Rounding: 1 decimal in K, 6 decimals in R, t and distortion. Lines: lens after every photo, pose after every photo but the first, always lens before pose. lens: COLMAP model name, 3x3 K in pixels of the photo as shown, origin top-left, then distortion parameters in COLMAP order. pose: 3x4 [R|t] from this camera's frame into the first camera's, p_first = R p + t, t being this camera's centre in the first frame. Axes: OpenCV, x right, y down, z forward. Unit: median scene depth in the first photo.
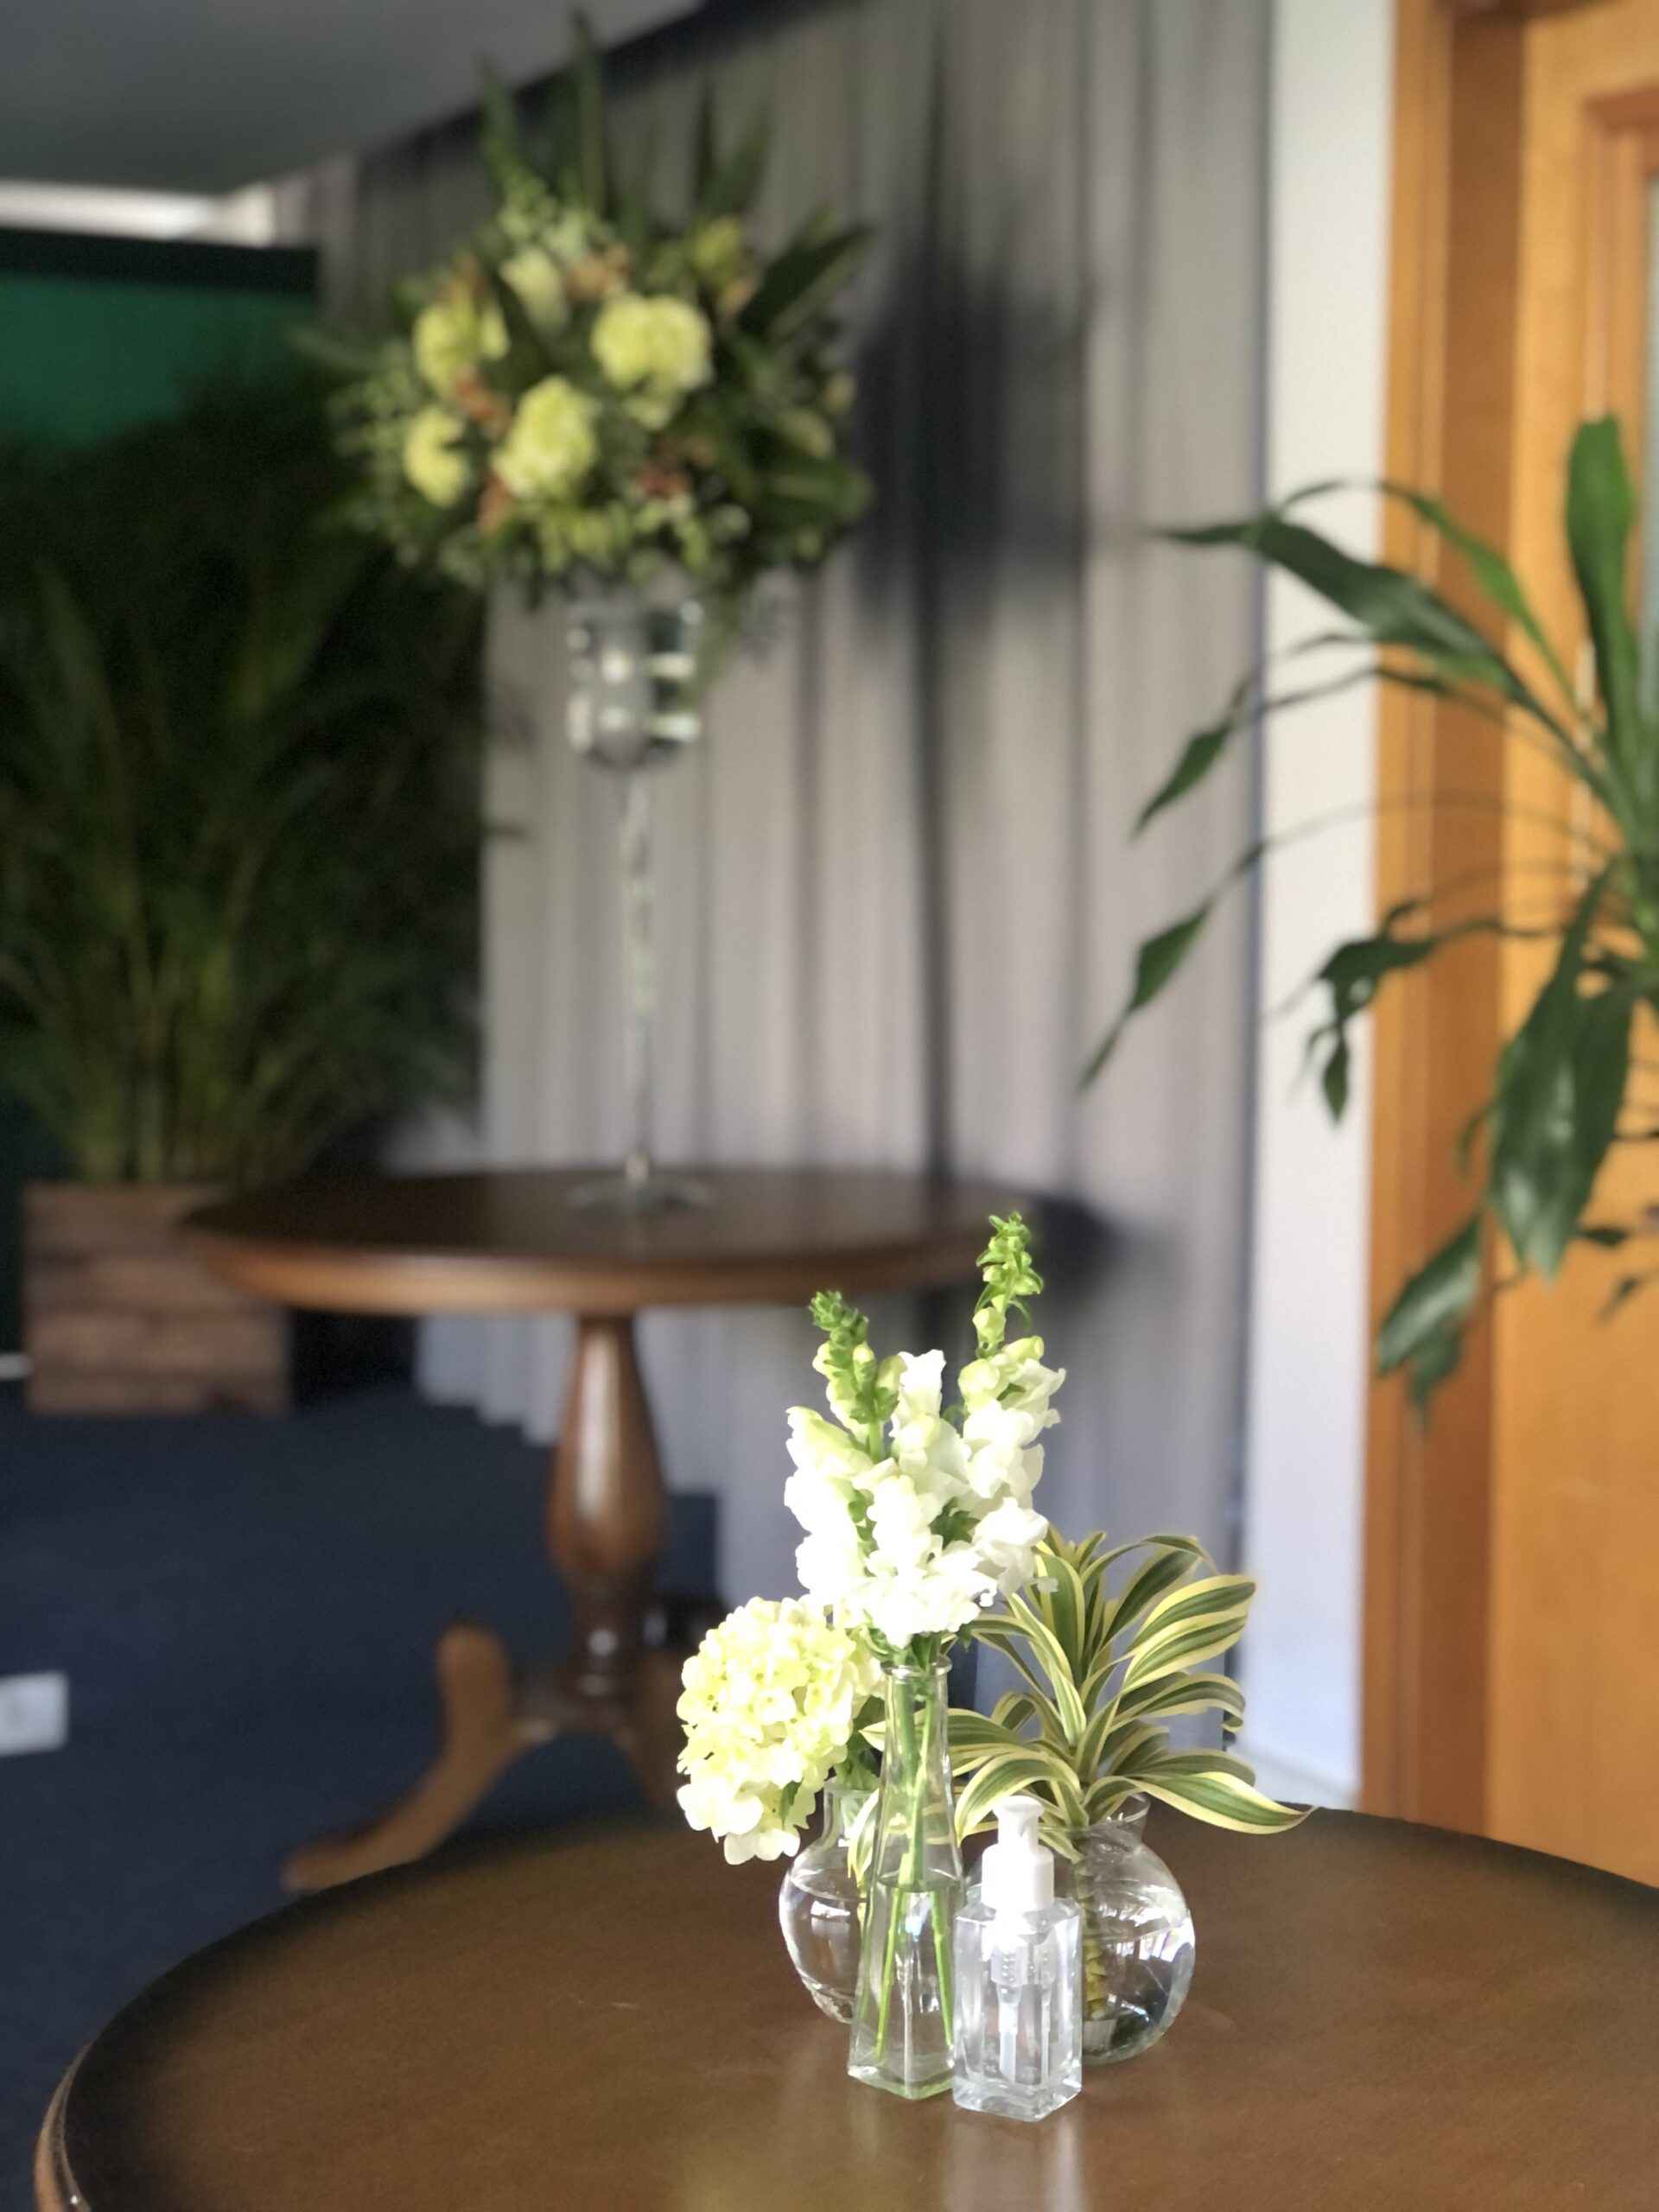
lens RADIAL K [[3367.4, 0, 715.0], [0, 3367.4, 1101.3], [0, 0, 1]] dist [0.044470, 0.142674]
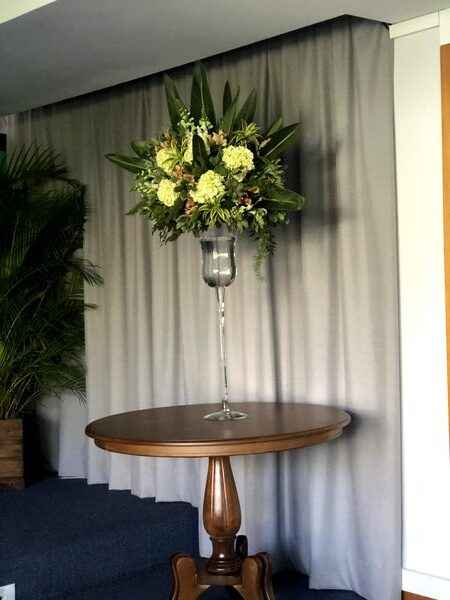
lens RADIAL K [[913.4, 0, 194.0], [0, 913.4, 298.7], [0, 0, 1]] dist [0.044470, 0.142674]
pose [[0.970603, -0.034871, 0.238146, -0.270257], [0.054796, 0.995481, -0.077561, -0.017714], [-0.234365, 0.088331, 0.968127, 0.140305]]
